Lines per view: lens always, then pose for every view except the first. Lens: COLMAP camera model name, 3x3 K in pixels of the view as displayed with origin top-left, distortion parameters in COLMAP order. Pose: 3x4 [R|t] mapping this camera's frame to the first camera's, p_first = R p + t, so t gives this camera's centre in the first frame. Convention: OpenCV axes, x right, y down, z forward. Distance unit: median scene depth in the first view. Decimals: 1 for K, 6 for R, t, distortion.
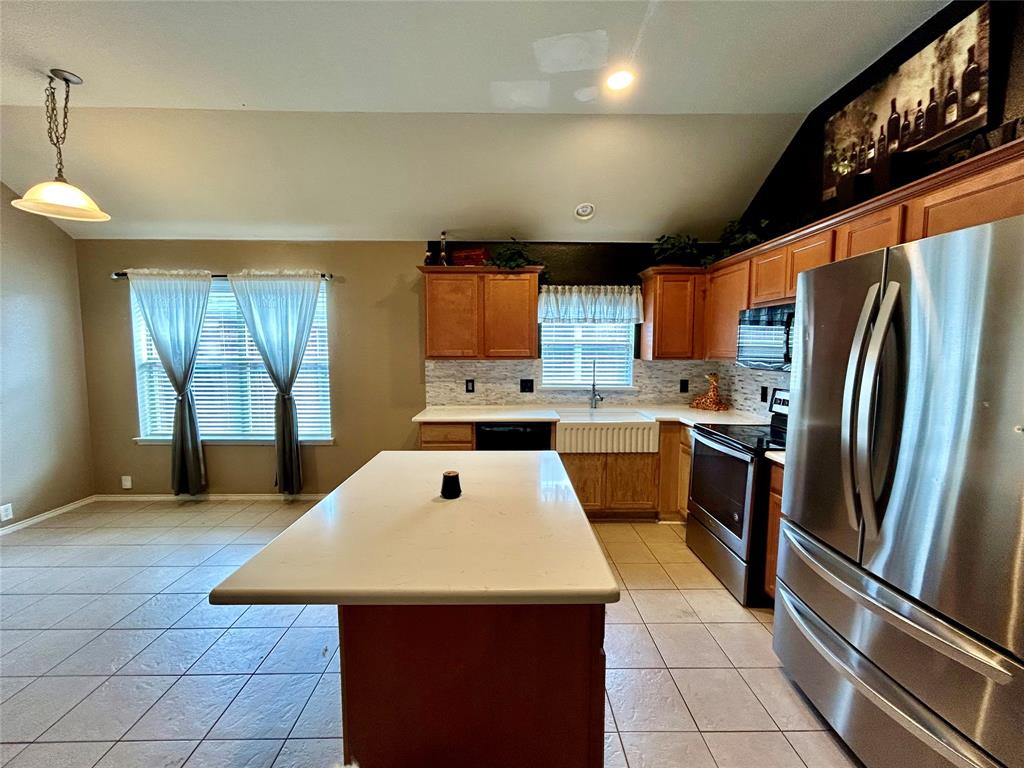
lens RADIAL K [[413.0, 0, 510.7], [0, 413.0, 383.3], [0, 0, 1]] dist [-0.000017, 0.000305]
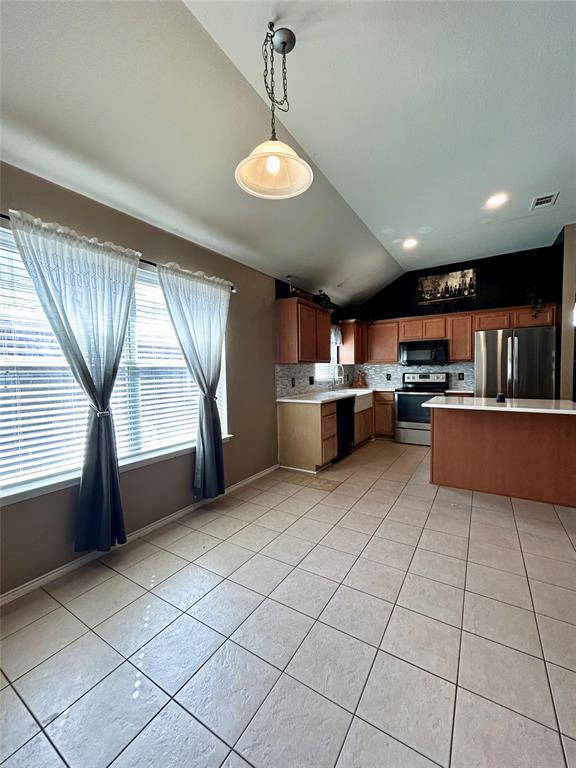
lens RADIAL K [[303.3, 0, 291.3], [0, 303.3, 382.6], [0, 0, 1]] dist [-0.011270, -0.000715]
pose [[0.553881, -0.045979, 0.831326, -1.134171], [0.088357, 0.996082, -0.003777, 0.013280], [-0.827894, 0.075546, 0.555773, 0.462735]]
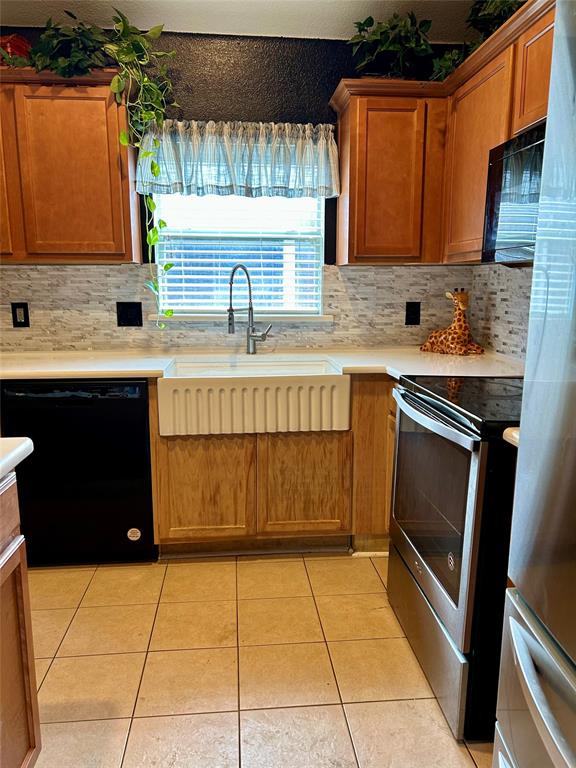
lens RADIAL K [[570.9, 0, 288.6], [0, 570.9, 387.6], [0, 0, 1]] dist [0.060336, -0.077208]
pose [[0.996831, -0.015779, 0.077965, 0.214713], [0.008487, 0.995631, 0.092991, 0.038765], [-0.079092, -0.092035, 0.992610, 0.254827]]
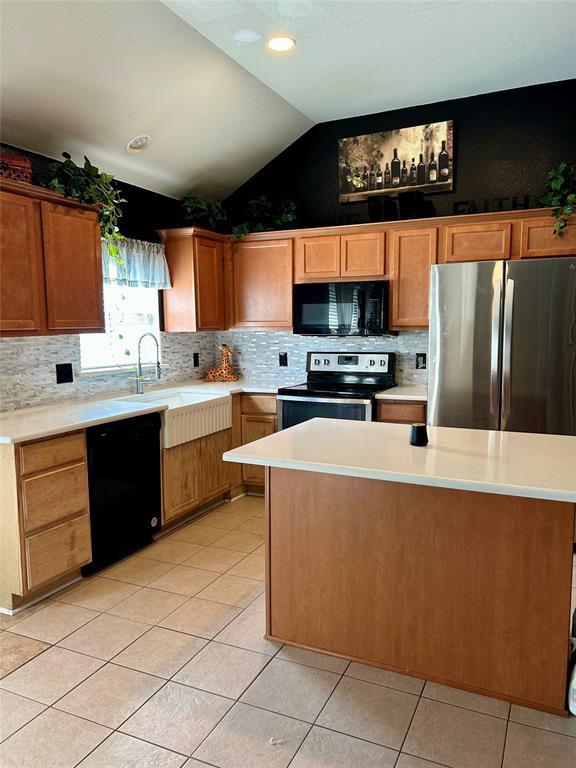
lens RADIAL K [[570.9, 0, 288.6], [0, 570.9, 387.6], [0, 0, 1]] dist [0.060336, -0.077208]
pose [[0.440013, -0.105961, 0.891718, -0.740016], [0.084508, 0.993493, 0.076355, -0.013329], [-0.894006, 0.041760, 0.446104, 0.280788]]
